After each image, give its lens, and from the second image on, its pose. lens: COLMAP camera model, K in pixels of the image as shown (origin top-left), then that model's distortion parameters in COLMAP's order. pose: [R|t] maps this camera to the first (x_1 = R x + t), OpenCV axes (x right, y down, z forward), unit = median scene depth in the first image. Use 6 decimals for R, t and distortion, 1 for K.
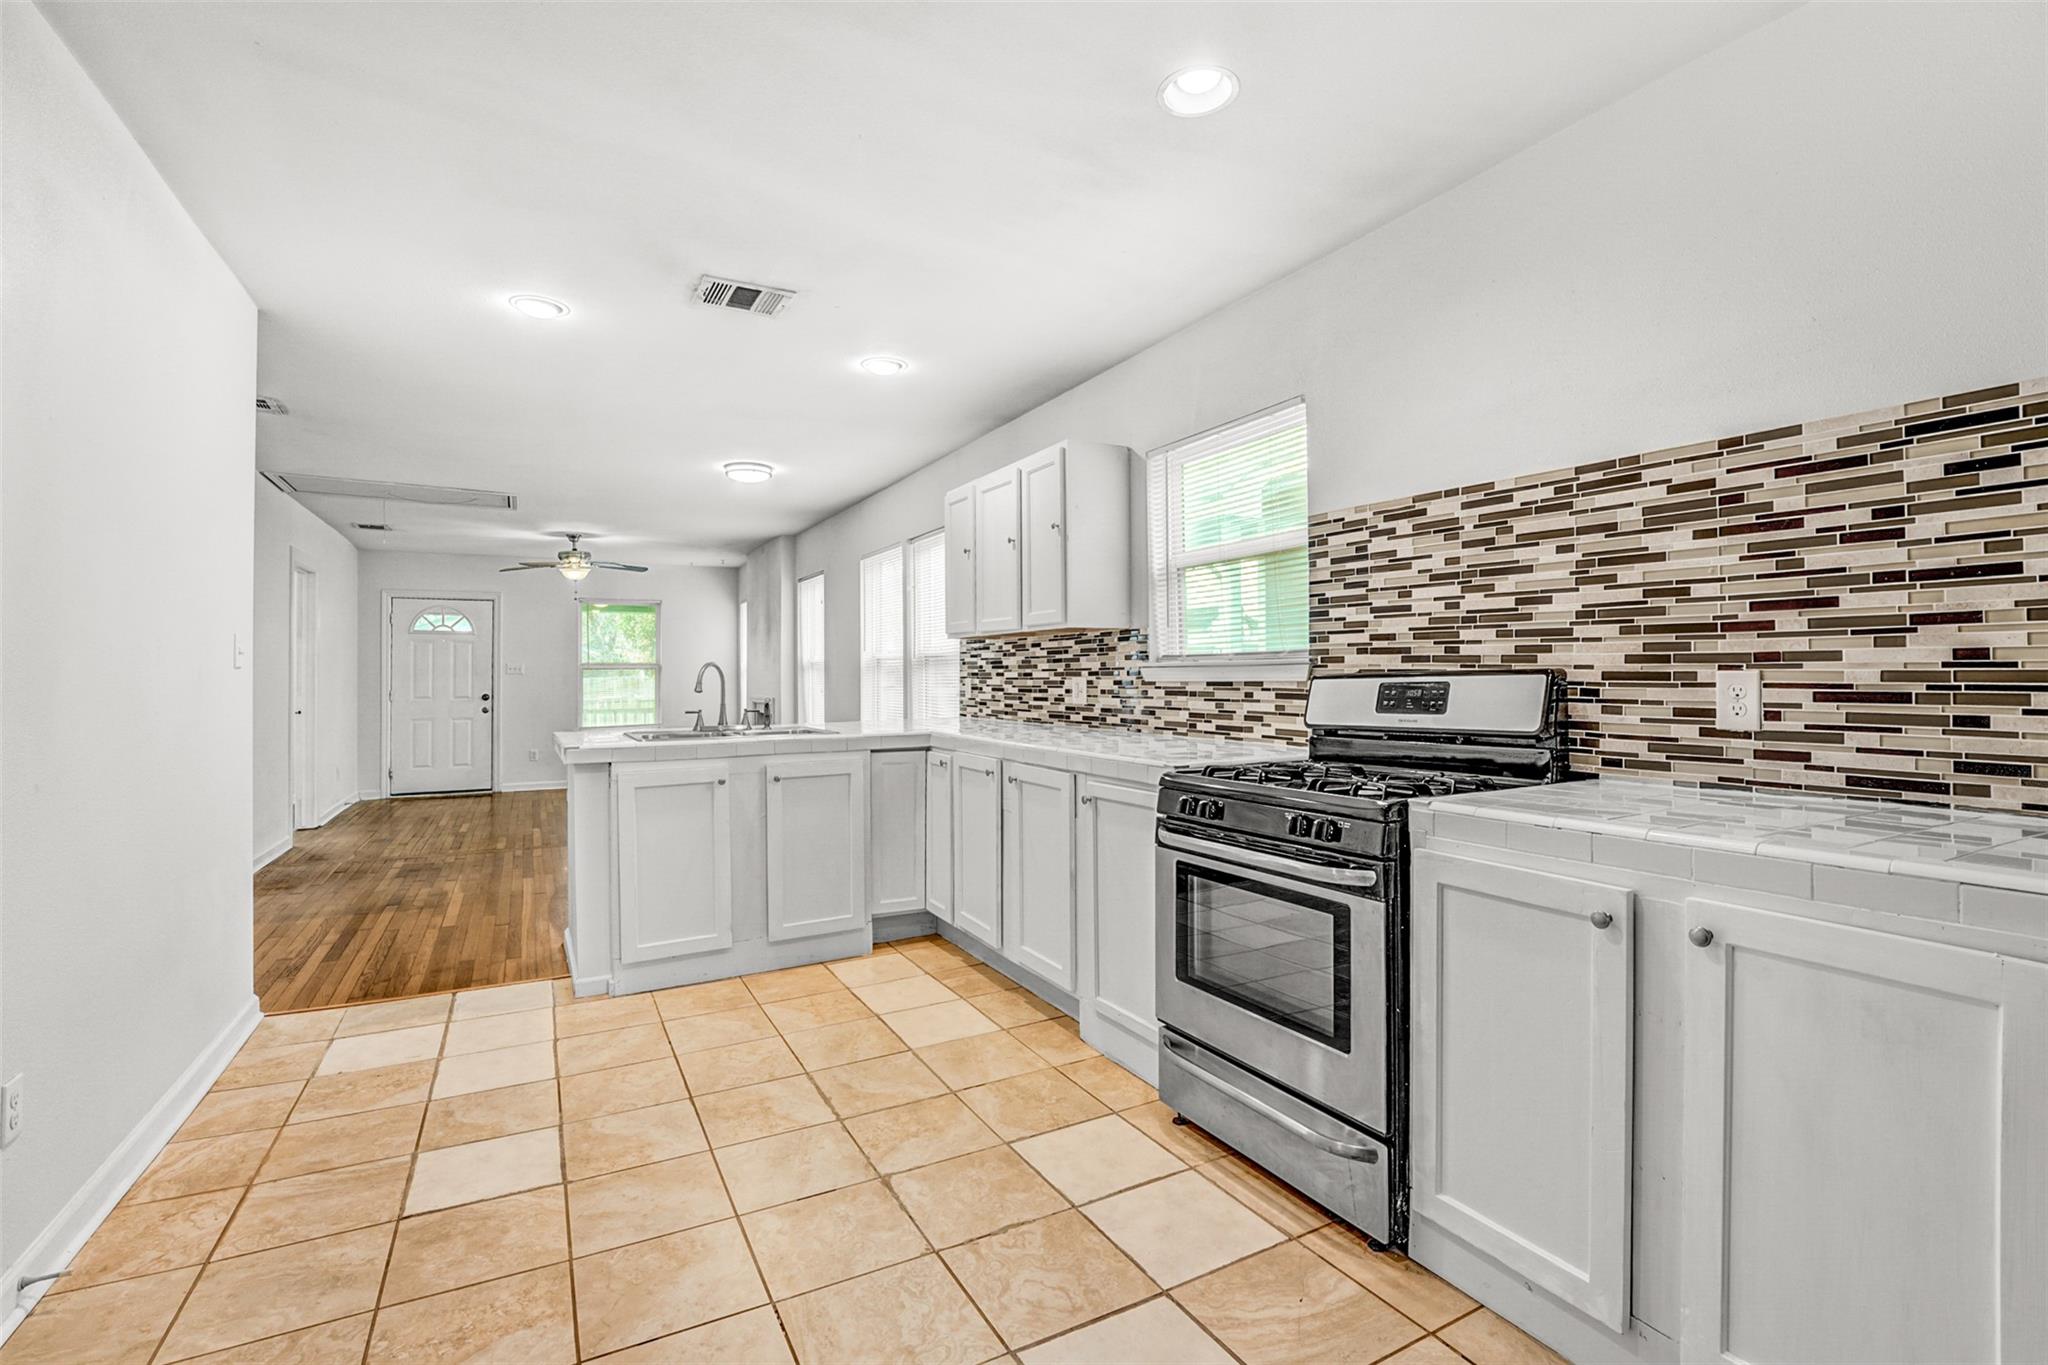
lens RADIAL K [[964.7, 0, 1058.4], [0, 964.7, 667.5], [0, 0, 1]] dist [-0.021582, 0.000022]
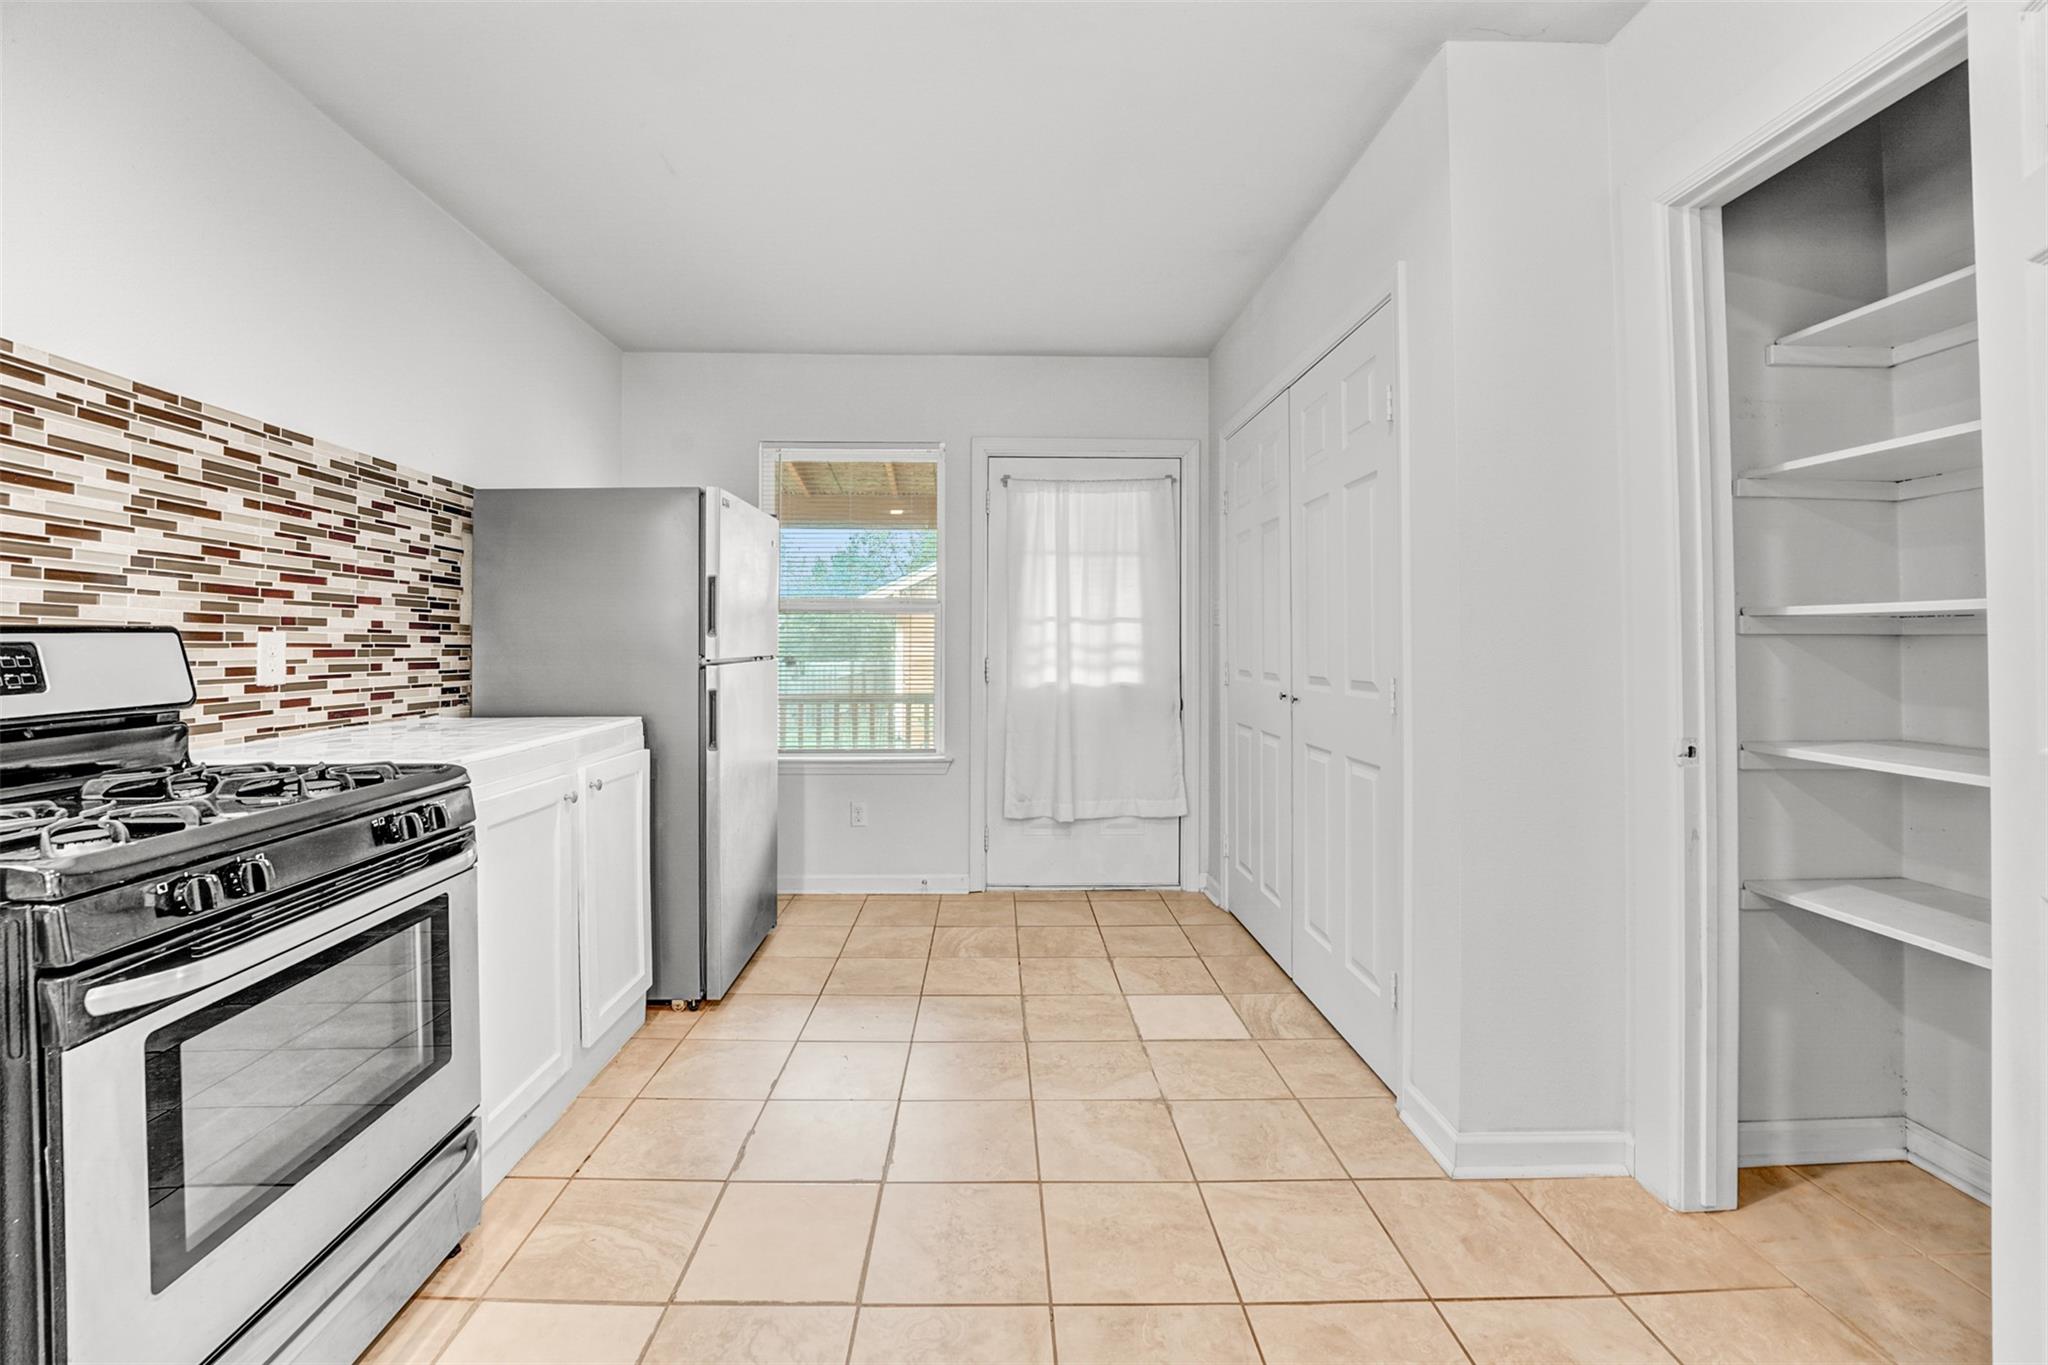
lens RADIAL K [[886.7, 0, 988.3], [0, 886.7, 624.5], [0, 0, 1]] dist [-0.022780, 0.000258]
pose [[-0.874040, 0.018610, 0.485498, -0.353278], [0.003697, 0.999492, -0.031657, 0.020004], [-0.485841, -0.025875, -0.873664, 0.986839]]
